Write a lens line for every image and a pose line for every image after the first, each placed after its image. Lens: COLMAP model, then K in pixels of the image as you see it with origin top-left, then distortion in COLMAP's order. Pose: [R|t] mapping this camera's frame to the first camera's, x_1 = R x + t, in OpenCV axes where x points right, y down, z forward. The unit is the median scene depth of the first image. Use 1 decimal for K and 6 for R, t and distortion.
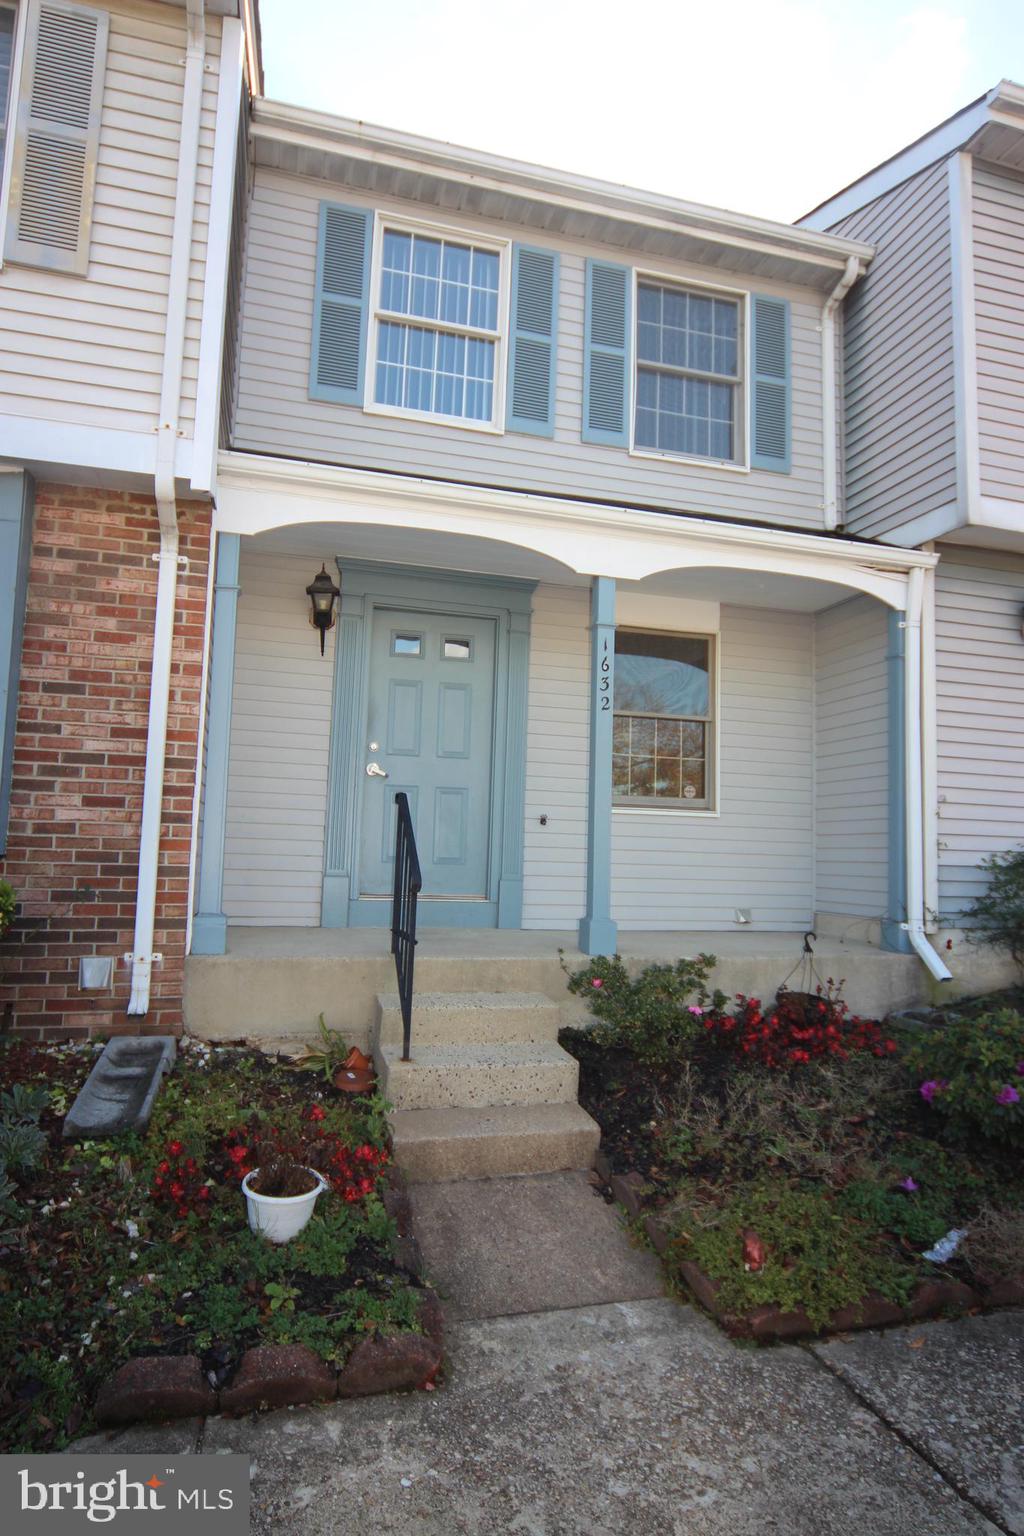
lens RADIAL K [[862.4, 0, 512.0], [0, 862.4, 768.0], [0, 0, 1]] dist [-0.010147, 0.002202]
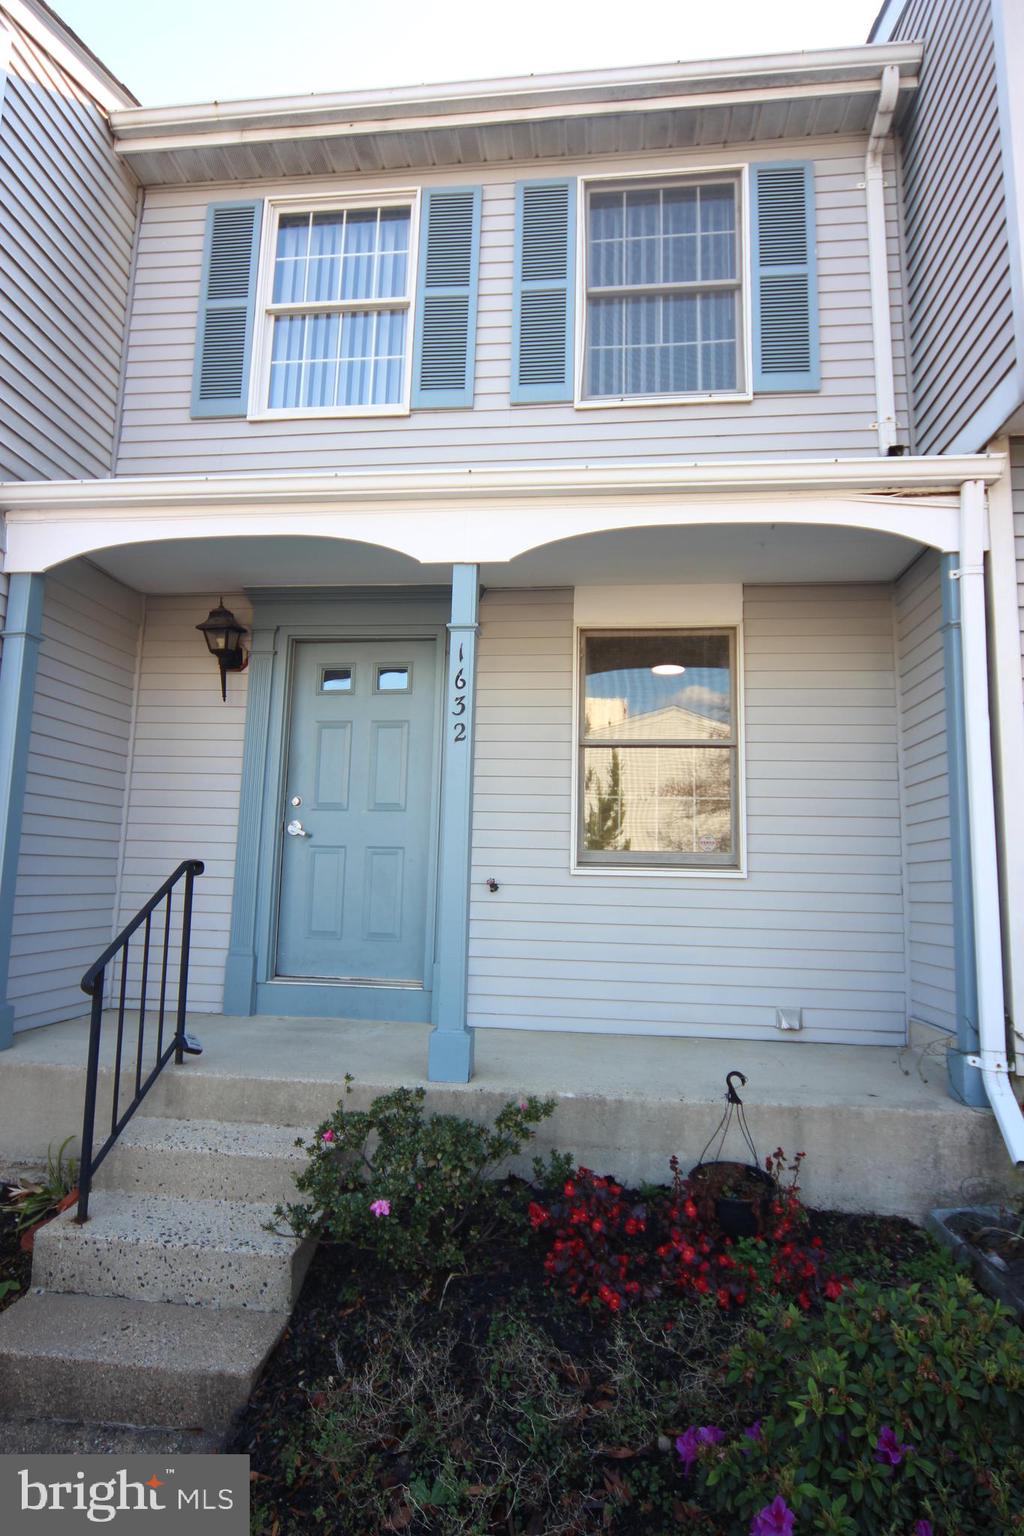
lens RADIAL K [[862.4, 0, 512.0], [0, 862.4, 768.0], [0, 0, 1]] dist [-0.010147, 0.002202]
pose [[0.929396, -0.057083, -0.364643, 0.356788], [0.037818, 0.997496, -0.059762, 0.001403], [0.367141, 0.041752, 0.929228, 0.284294]]
